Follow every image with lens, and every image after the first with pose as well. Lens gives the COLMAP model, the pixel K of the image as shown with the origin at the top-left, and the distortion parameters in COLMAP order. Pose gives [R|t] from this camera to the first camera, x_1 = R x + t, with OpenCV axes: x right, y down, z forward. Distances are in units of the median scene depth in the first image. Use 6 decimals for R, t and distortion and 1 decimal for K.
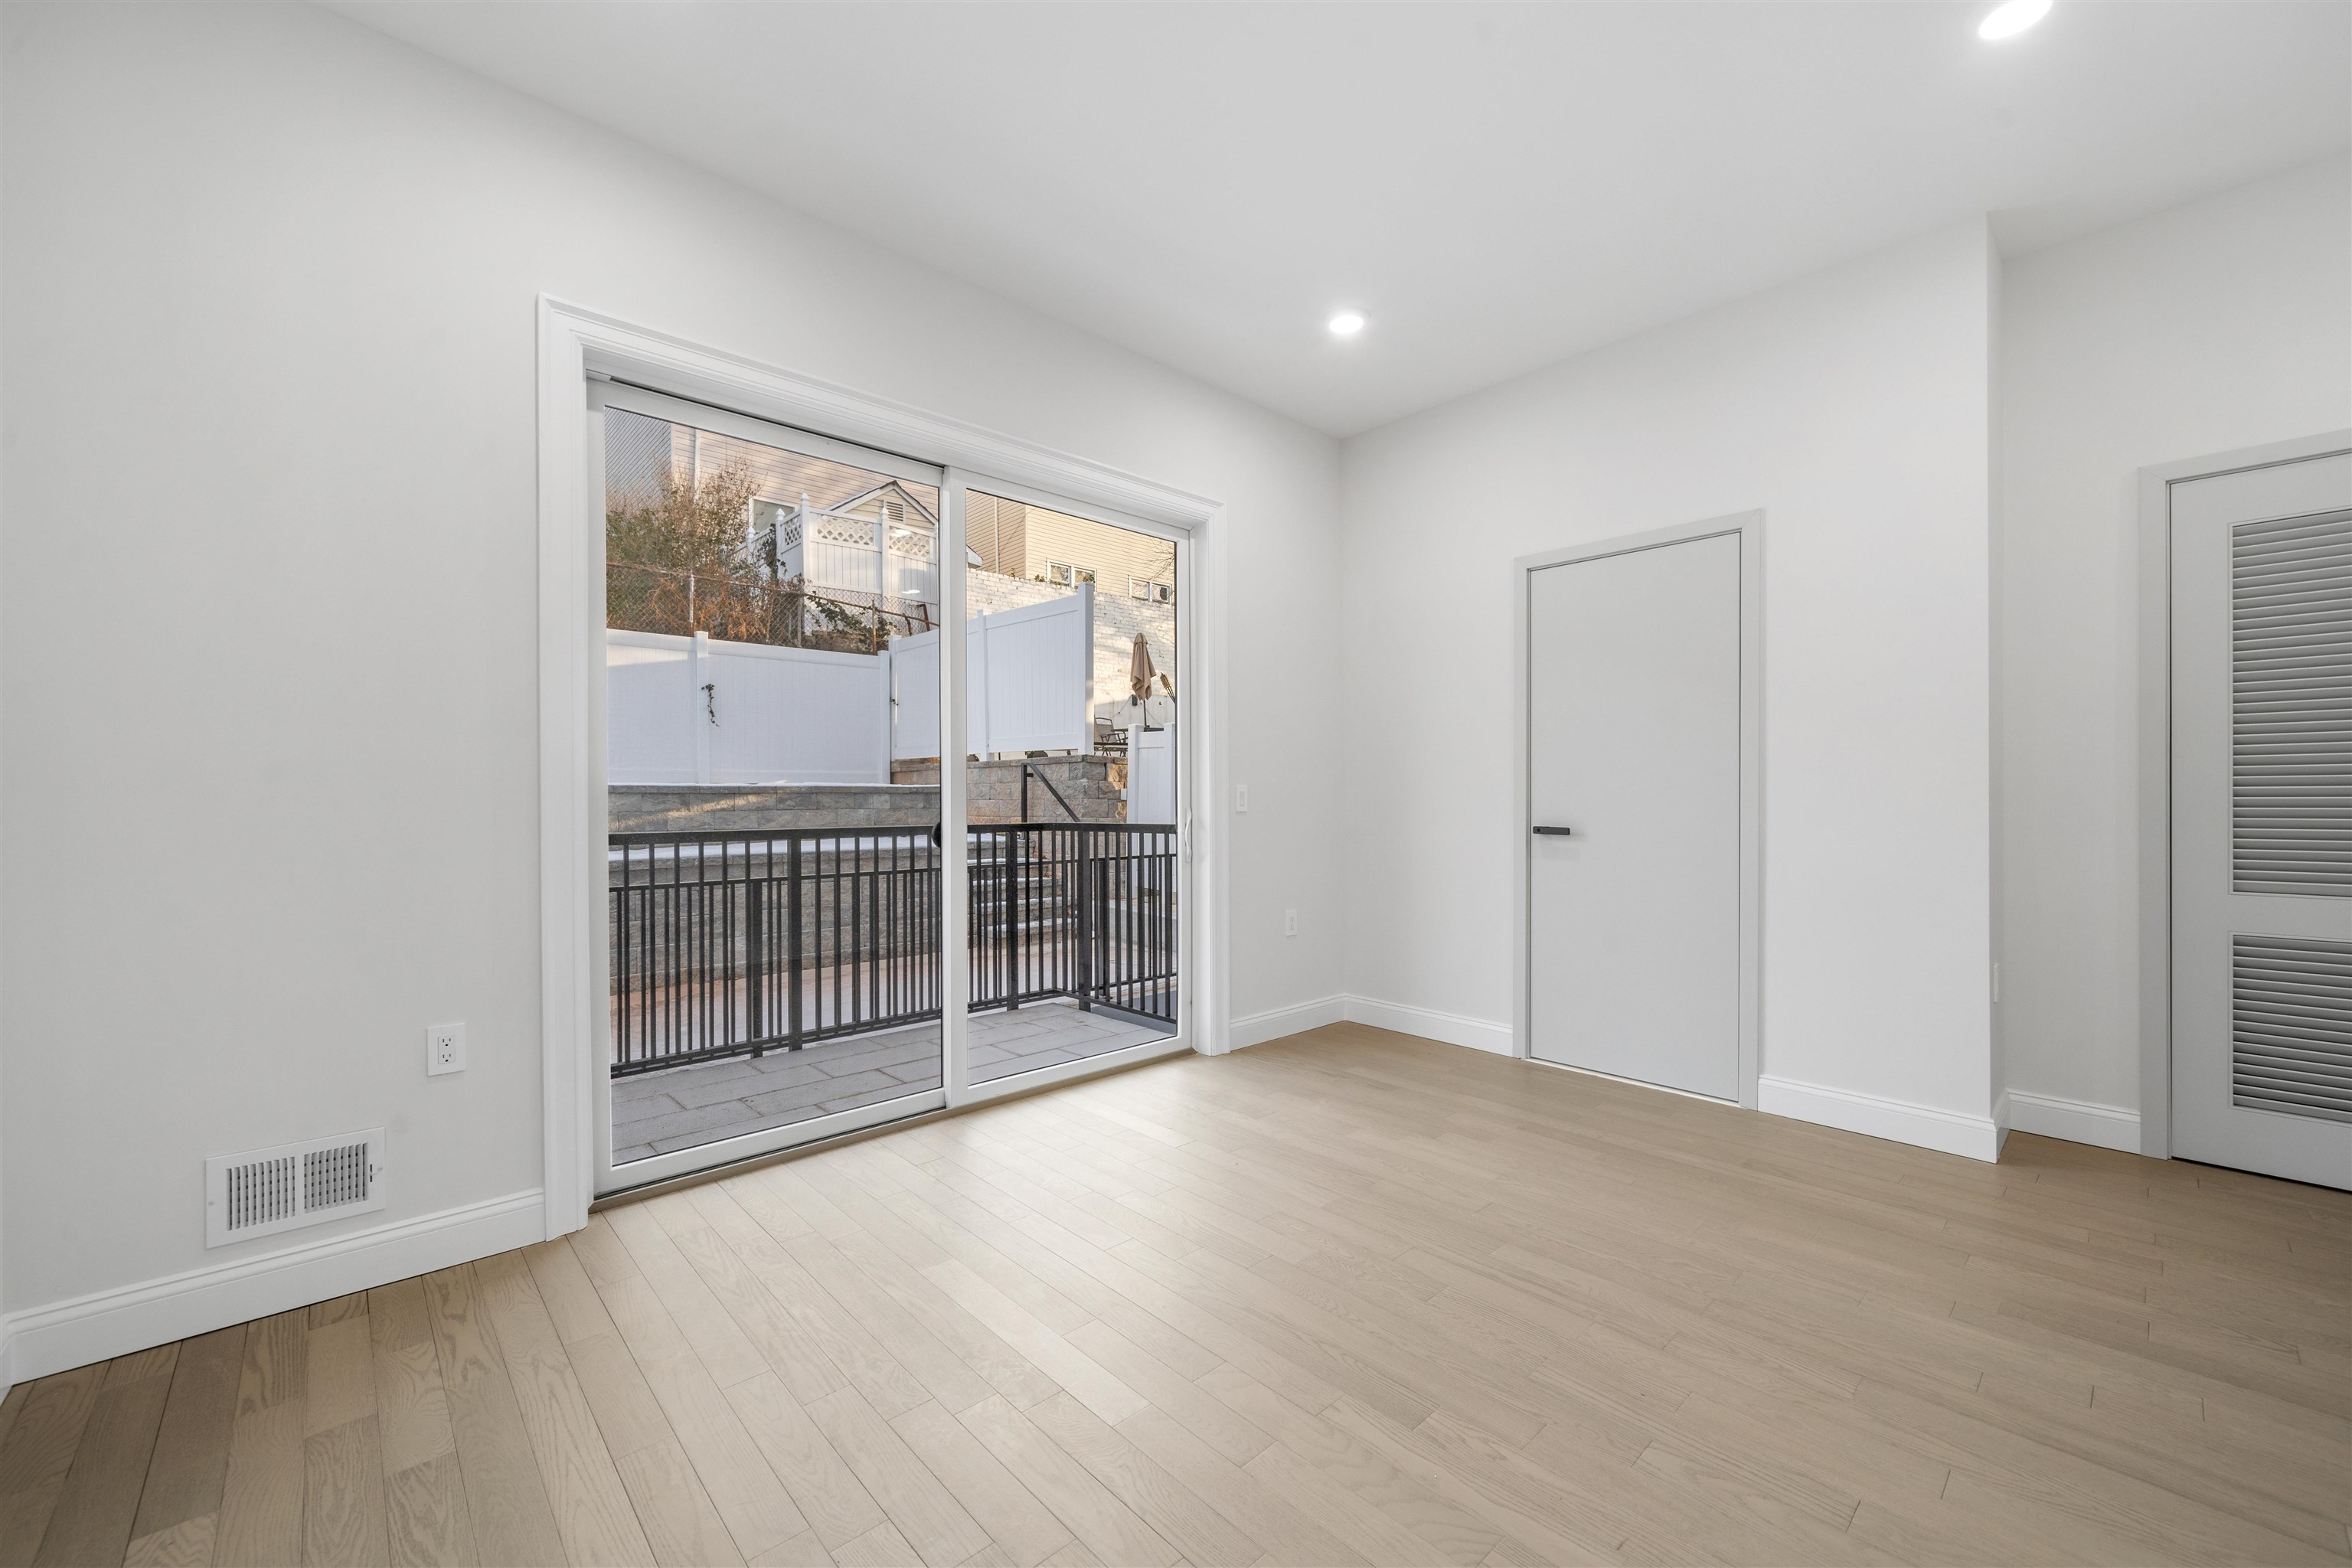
lens RADIAL K [[915.5, 0, 1185.4], [0, 915.5, 795.3], [0, 0, 1]] dist [-0.002159, 0.000108]
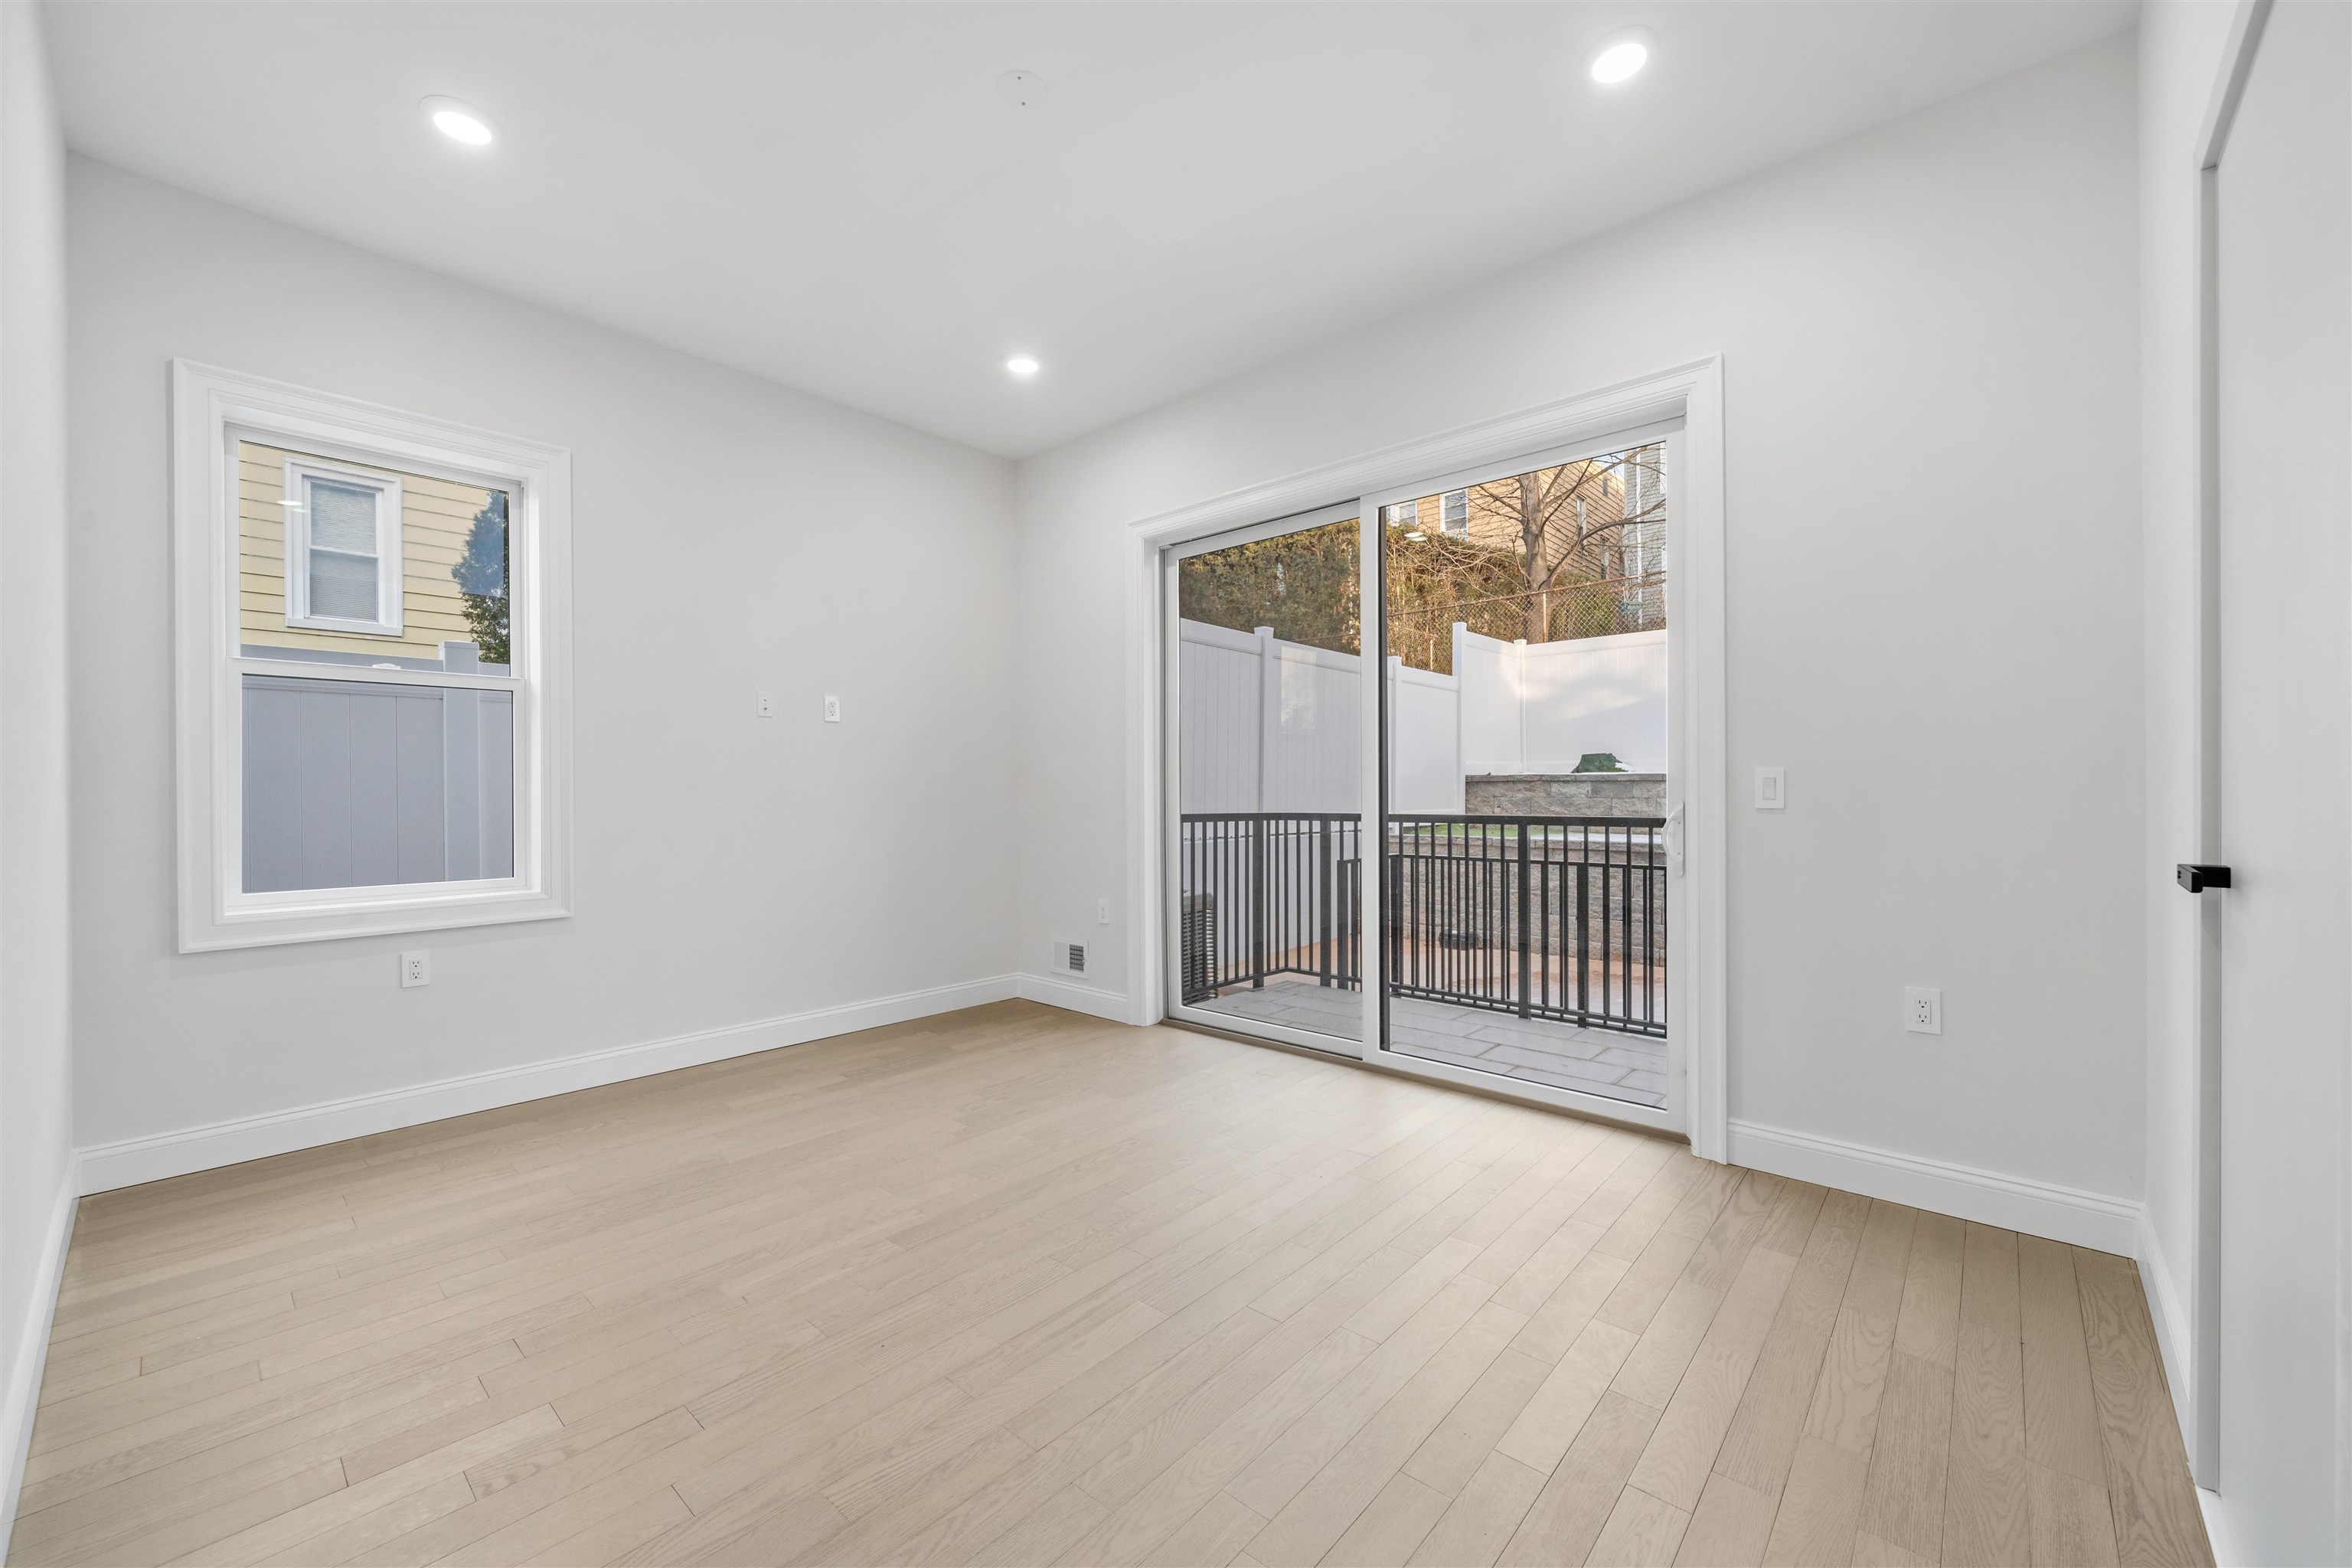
lens RADIAL K [[915.5, 0, 1175.5], [0, 915.5, 794.6], [0, 0, 1]] dist [-0.002159, 0.000108]
pose [[0.092424, 0.008298, -0.995685, 0.623106], [0.006001, 0.999942, 0.008891, -0.001673], [0.995702, -0.006797, 0.092369, 0.485333]]
